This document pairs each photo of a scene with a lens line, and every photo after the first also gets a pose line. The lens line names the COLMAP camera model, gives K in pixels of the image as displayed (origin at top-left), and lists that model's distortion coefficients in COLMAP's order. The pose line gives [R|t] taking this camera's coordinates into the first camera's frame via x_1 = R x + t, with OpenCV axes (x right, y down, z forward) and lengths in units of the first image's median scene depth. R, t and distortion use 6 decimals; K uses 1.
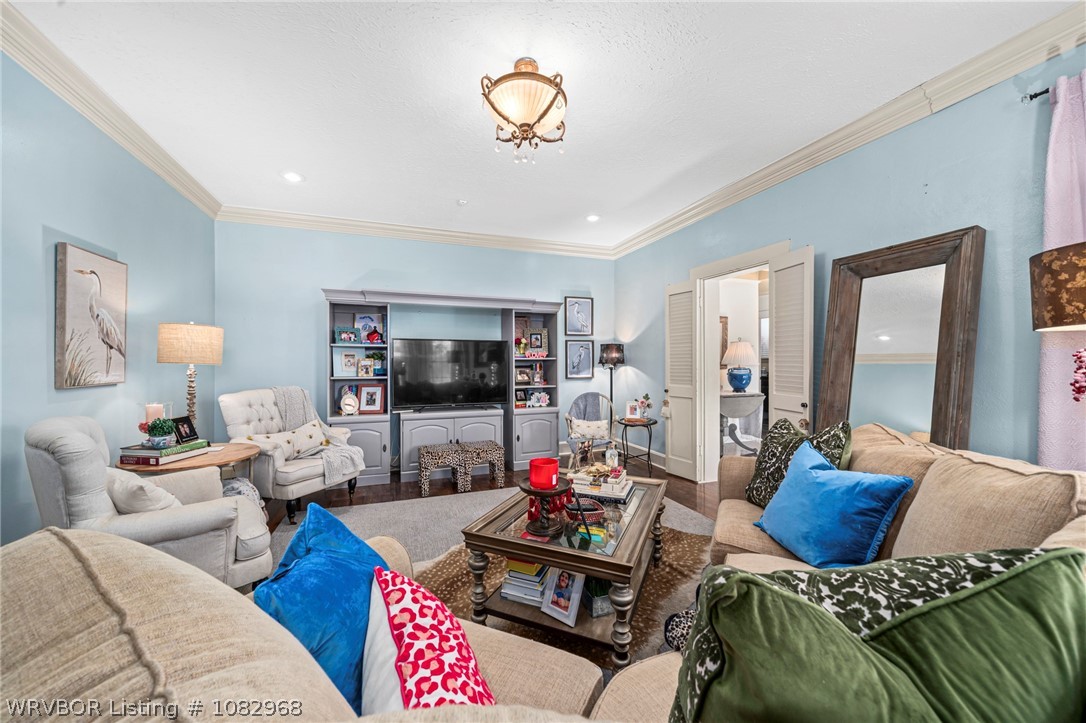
lens RADIAL K [[401.5, 0, 540.6], [0, 401.5, 359.9], [0, 0, 1]] dist [-0.006150, -0.000188]
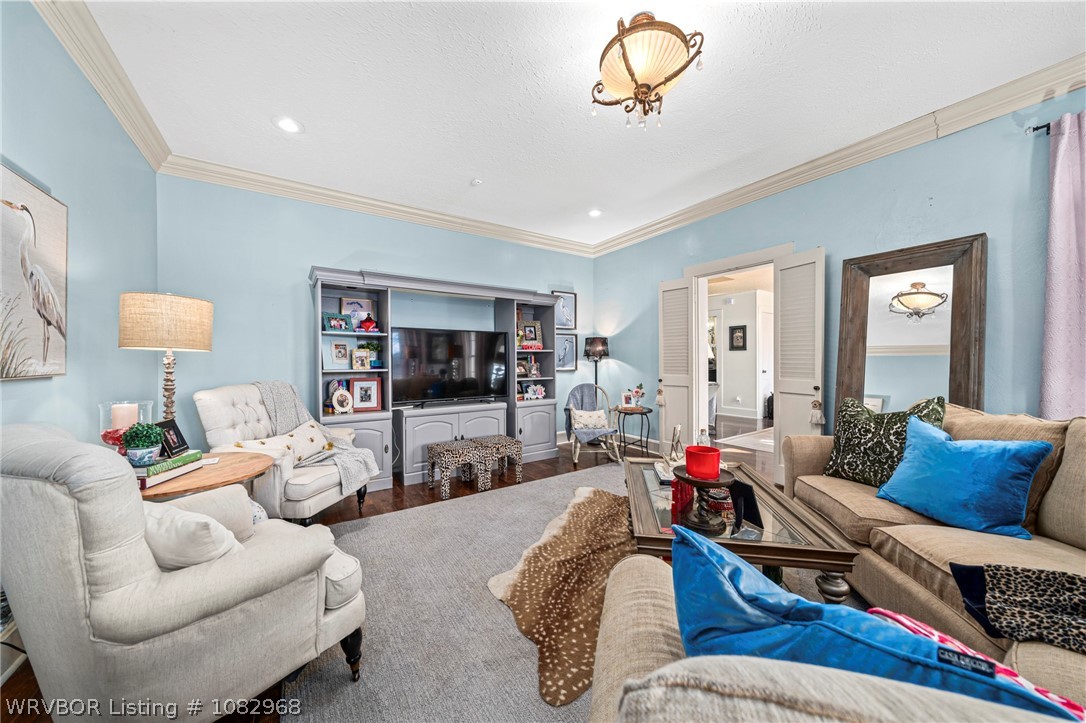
lens RADIAL K [[371.9, 0, 539.3], [0, 371.9, 361.5], [0, 0, 1]] dist [-0.007890, 0.000006]
pose [[0.973403, -0.004731, 0.229050, -0.336134], [0.003372, 0.999974, 0.006328, 0.028297], [-0.229074, -0.005387, 0.973394, 0.160851]]
